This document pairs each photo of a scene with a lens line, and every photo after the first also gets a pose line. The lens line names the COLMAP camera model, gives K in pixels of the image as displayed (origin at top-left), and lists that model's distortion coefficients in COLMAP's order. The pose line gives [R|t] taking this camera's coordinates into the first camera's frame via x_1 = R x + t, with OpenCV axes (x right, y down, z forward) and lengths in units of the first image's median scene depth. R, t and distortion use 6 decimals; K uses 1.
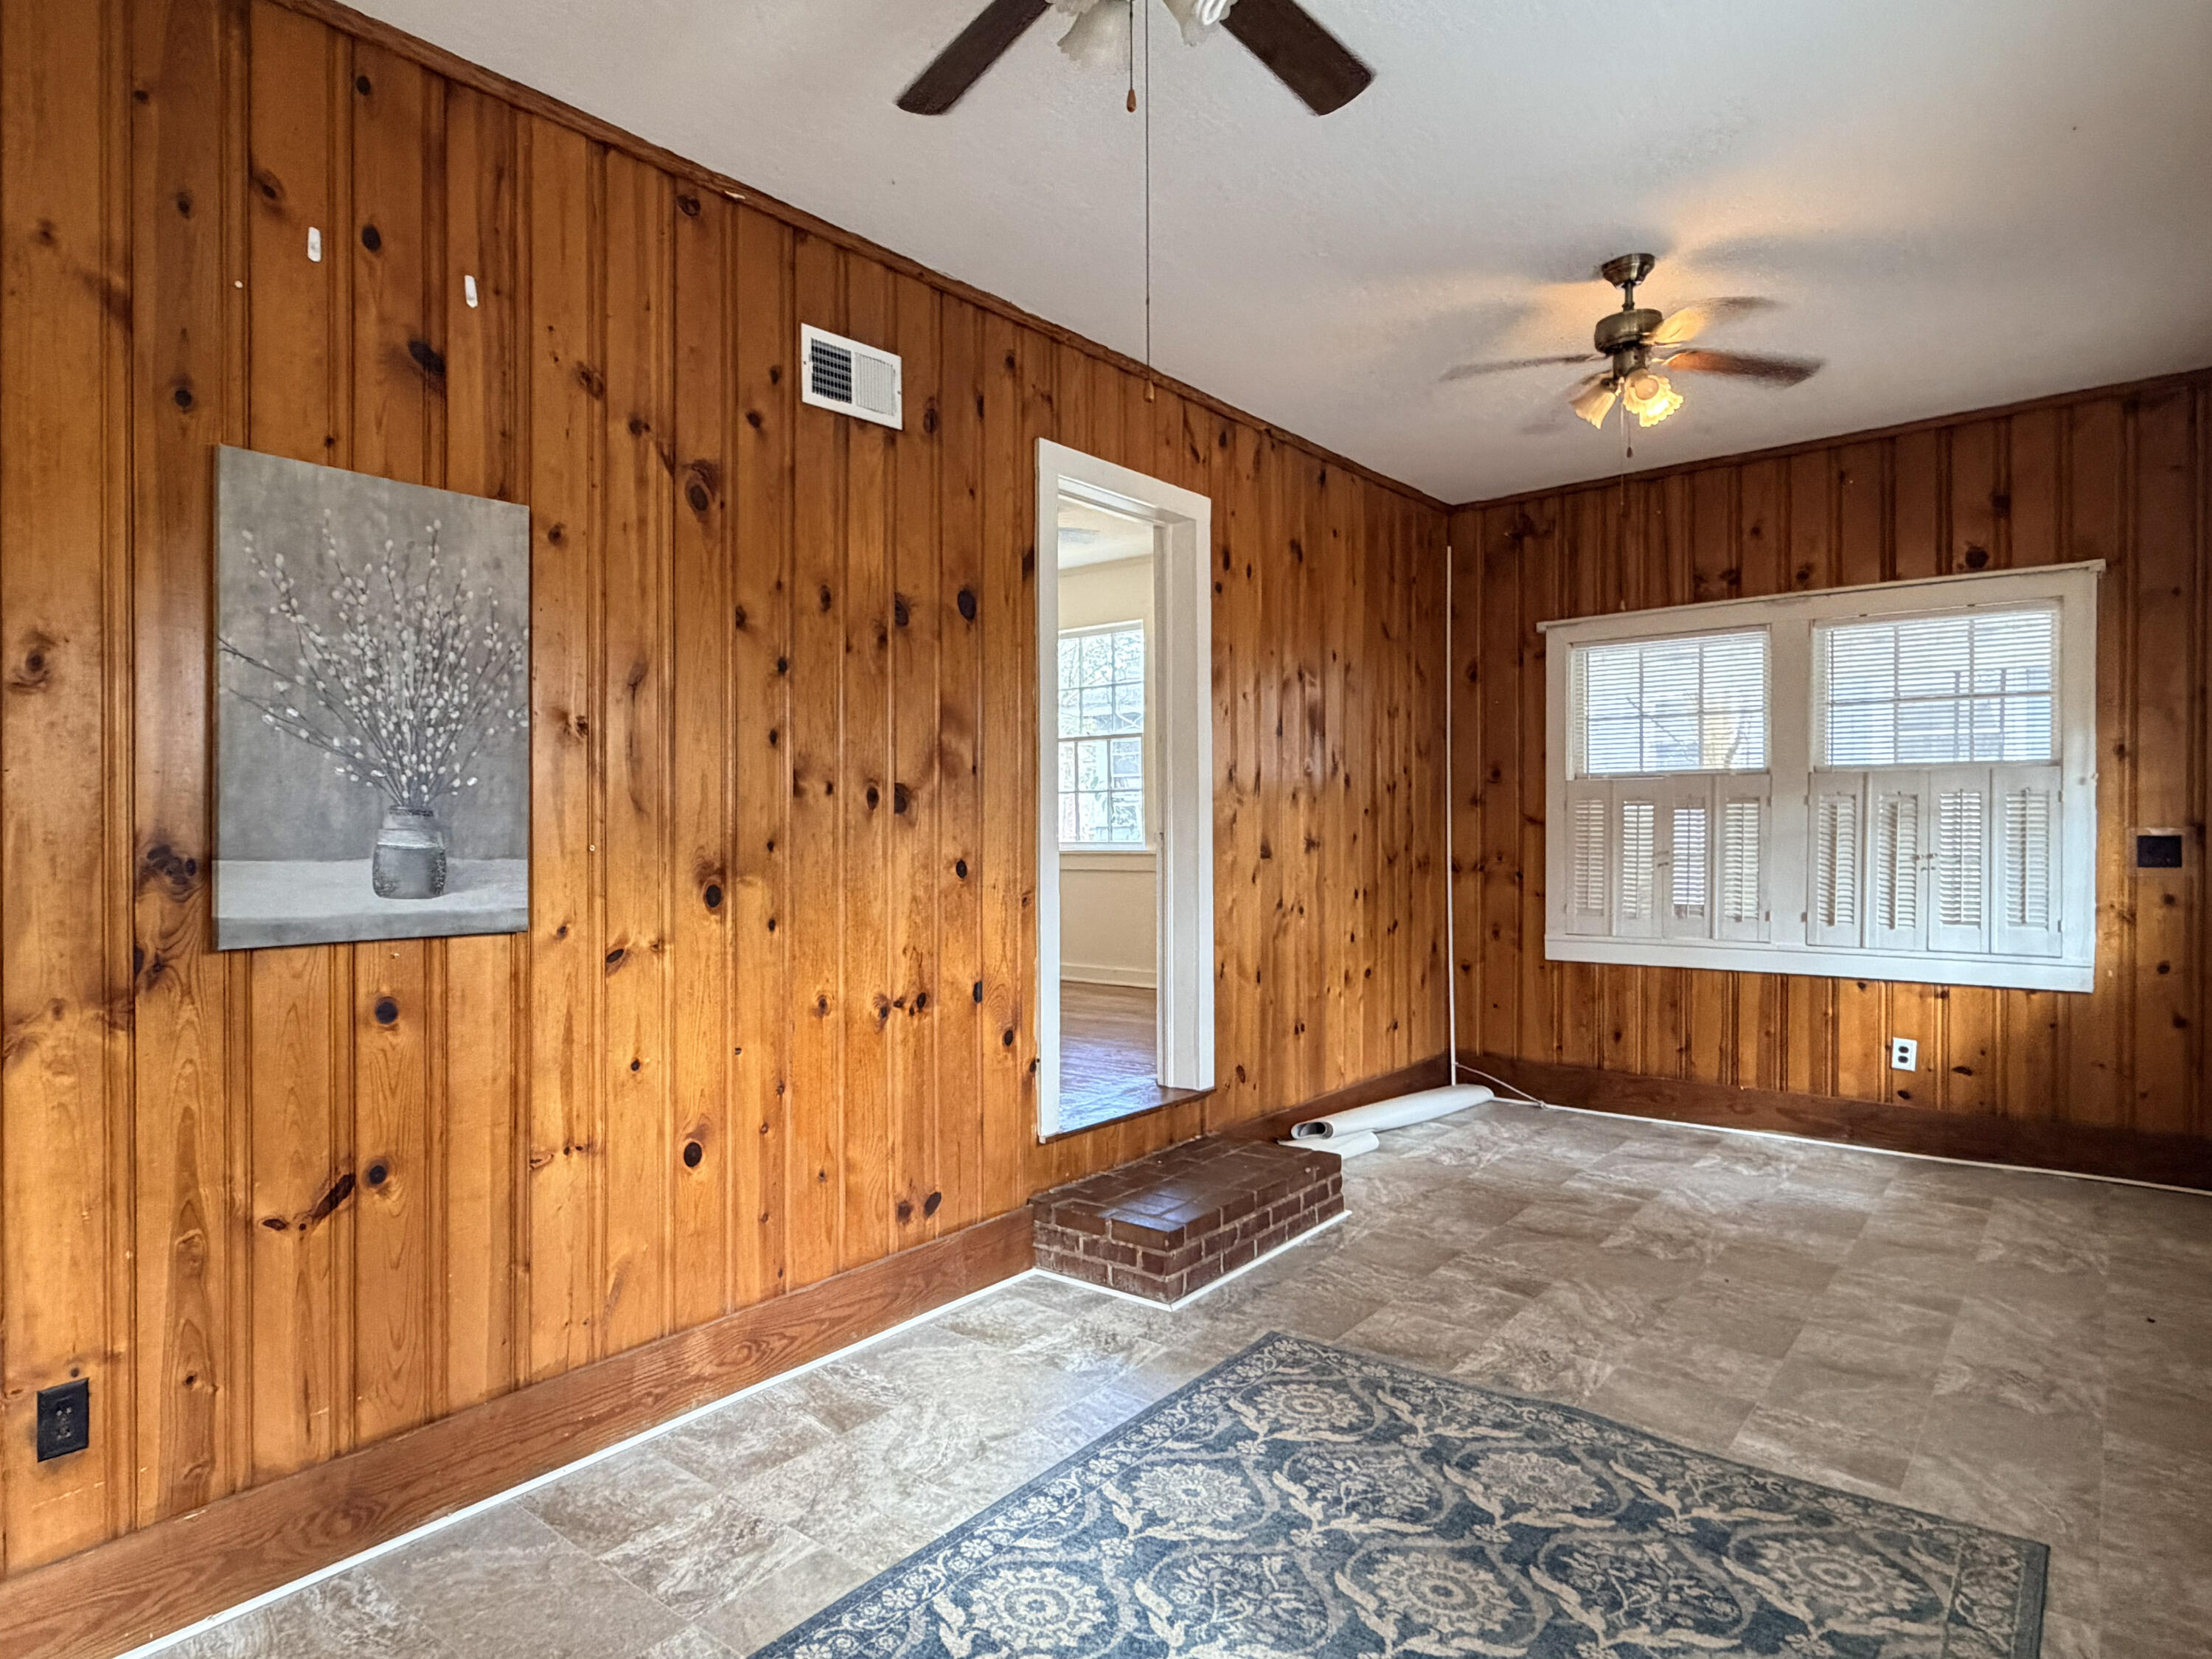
lens RADIAL K [[1244.6, 0, 1100.2], [0, 1244.6, 834.0], [0, 0, 1]] dist [-0.000502, -0.000835]
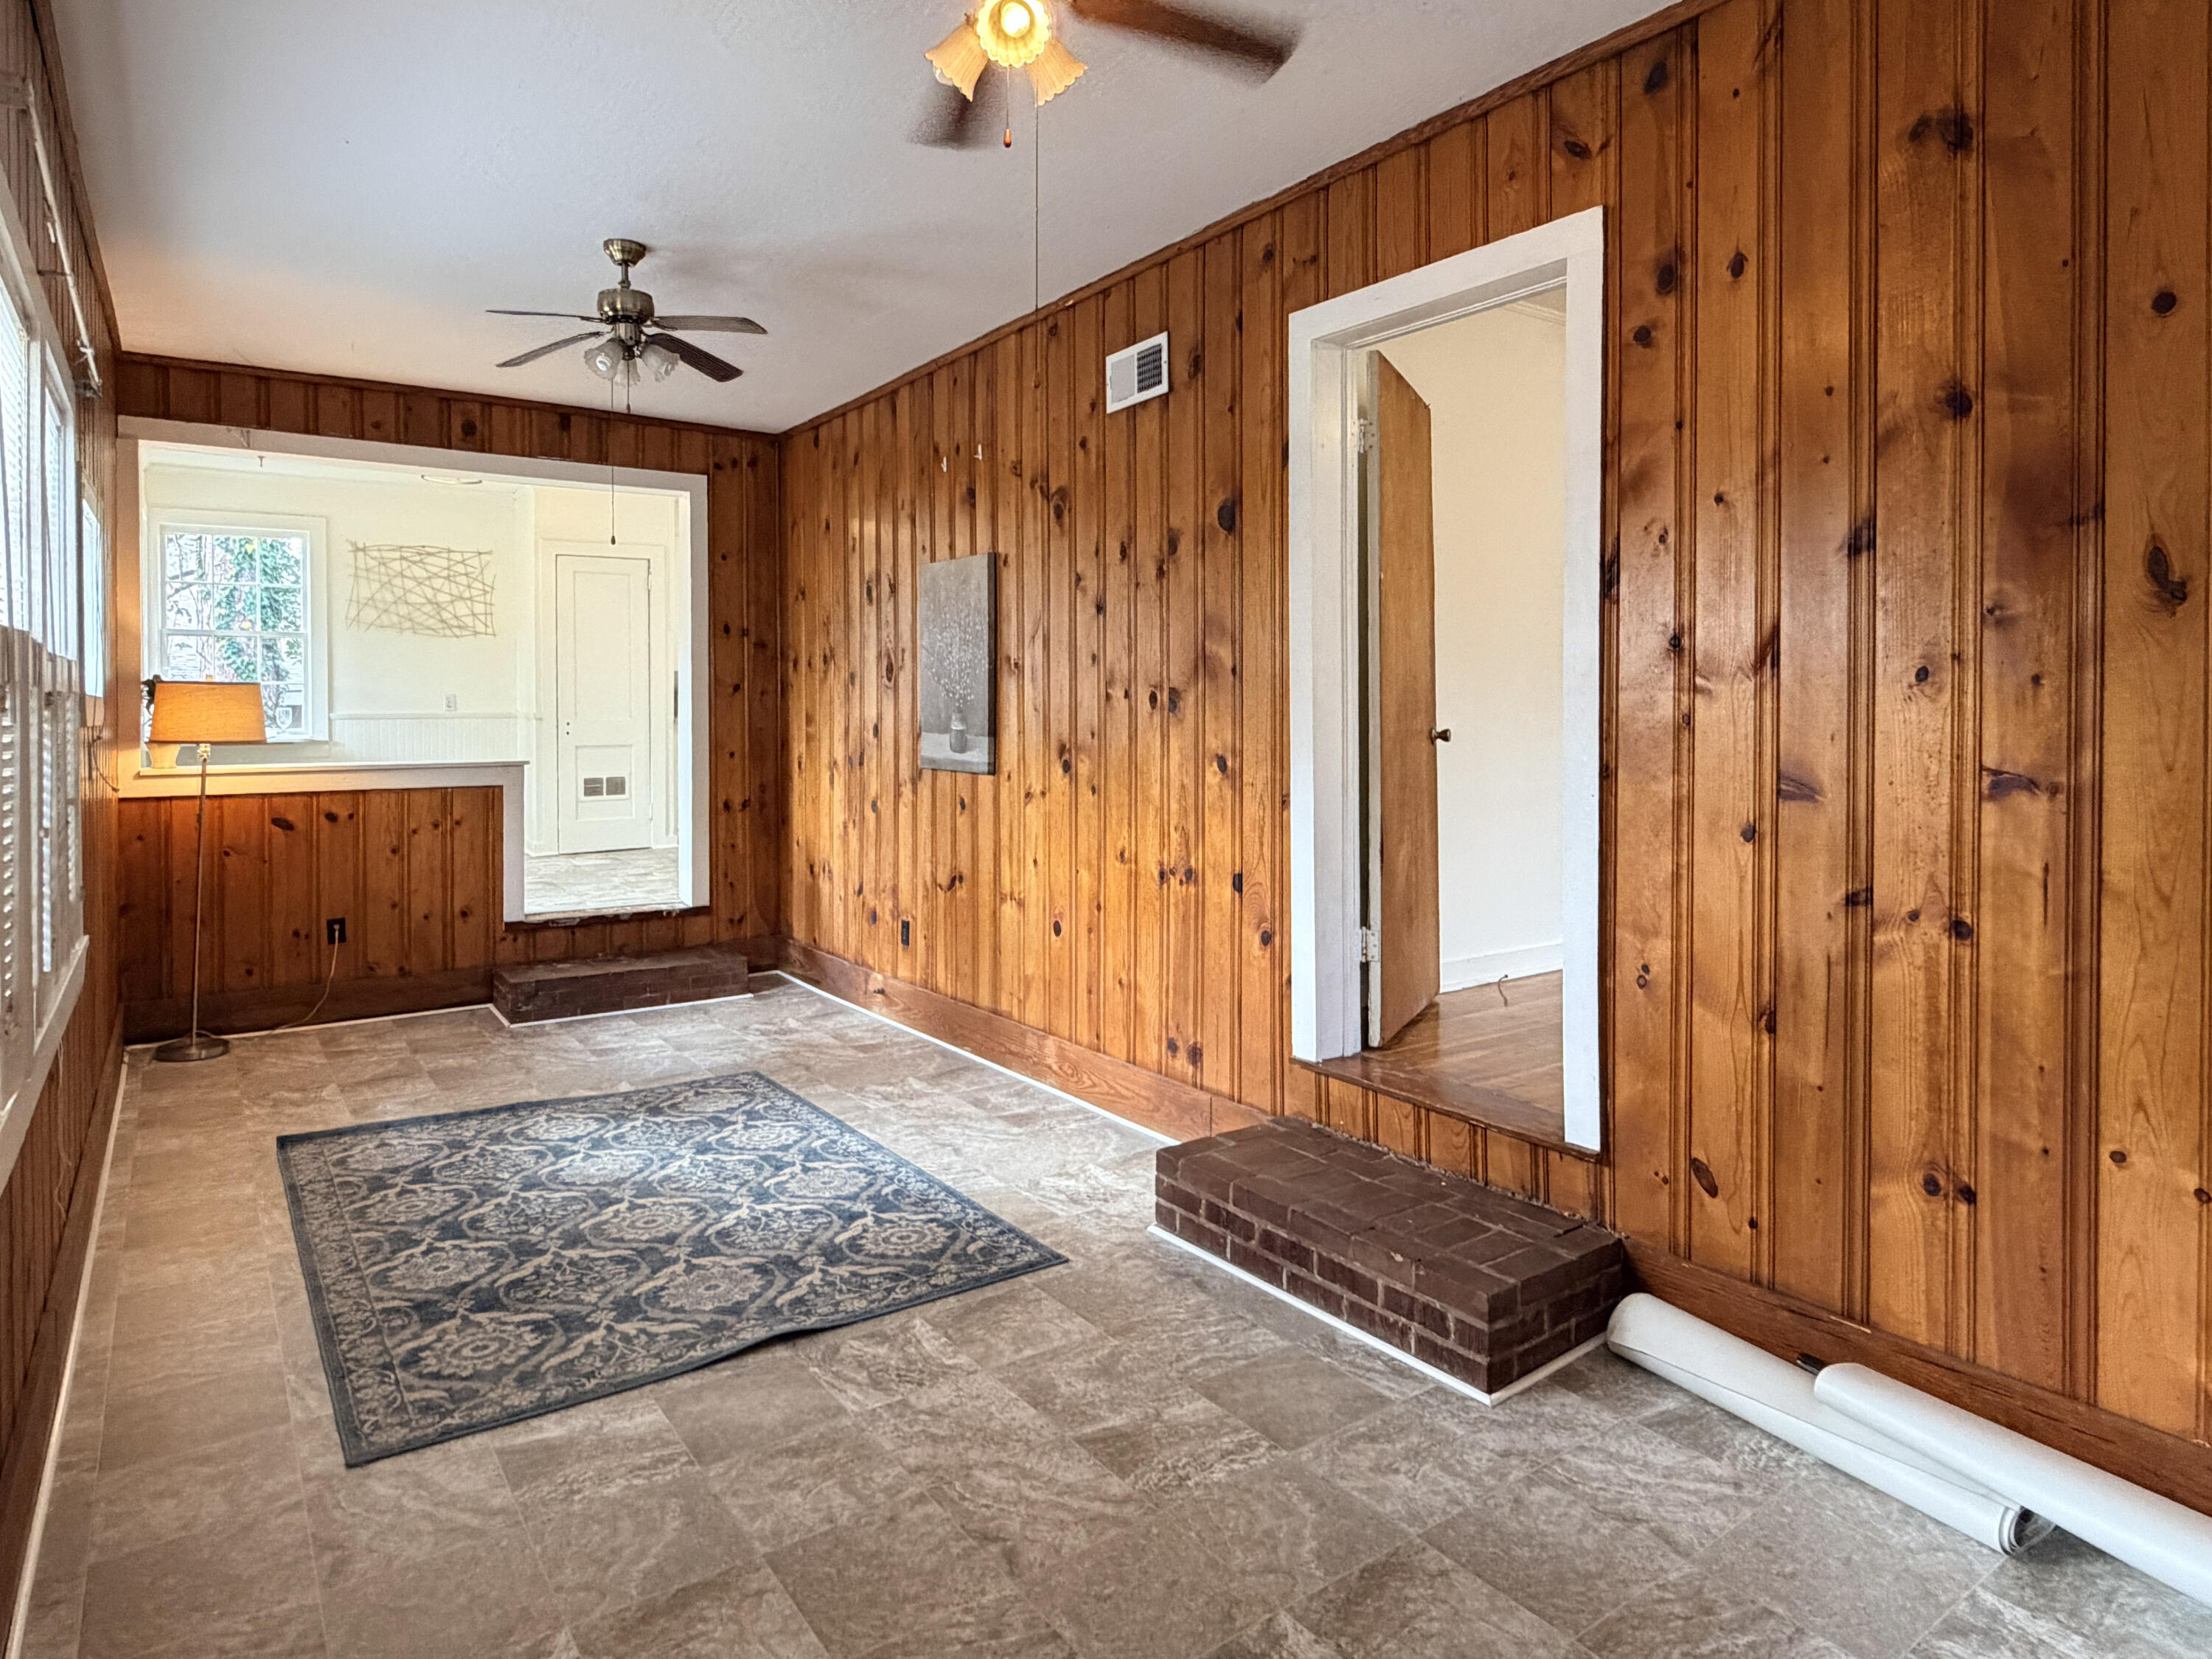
lens RADIAL K [[1334.1, 0, 1024.8], [0, 1334.1, 721.6], [0, 0, 1]] dist [-0.002617, -0.000778]
pose [[-0.313863, 0.014225, -0.949362, 1.092492], [-0.006382, 0.999834, 0.017091, -0.028540], [0.949447, 0.011423, -0.313720, 1.261178]]
